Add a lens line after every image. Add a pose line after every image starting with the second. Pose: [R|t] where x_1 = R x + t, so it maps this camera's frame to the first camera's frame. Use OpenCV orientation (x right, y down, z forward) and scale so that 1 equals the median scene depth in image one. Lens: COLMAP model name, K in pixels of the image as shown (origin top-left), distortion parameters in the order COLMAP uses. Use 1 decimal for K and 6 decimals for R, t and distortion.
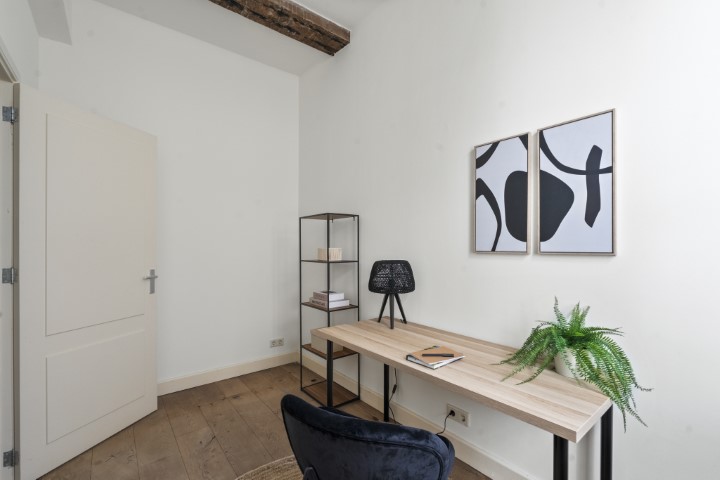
lens RADIAL K [[315.0, 0, 364.2], [0, 315.0, 241.6], [0, 0, 1]] dist [-0.001825, 0.000414]
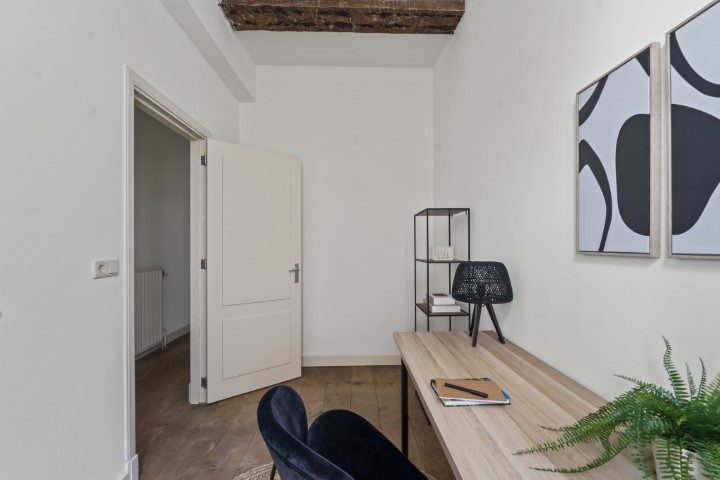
lens RADIAL K [[315.0, 0, 364.2], [0, 315.0, 241.6], [0, 0, 1]] dist [-0.001825, 0.000414]
pose [[0.802842, -0.009627, -0.596114, 0.387030], [0.011310, 0.999936, -0.000916, 0.004761], [0.596085, -0.006007, 0.802899, 0.203232]]
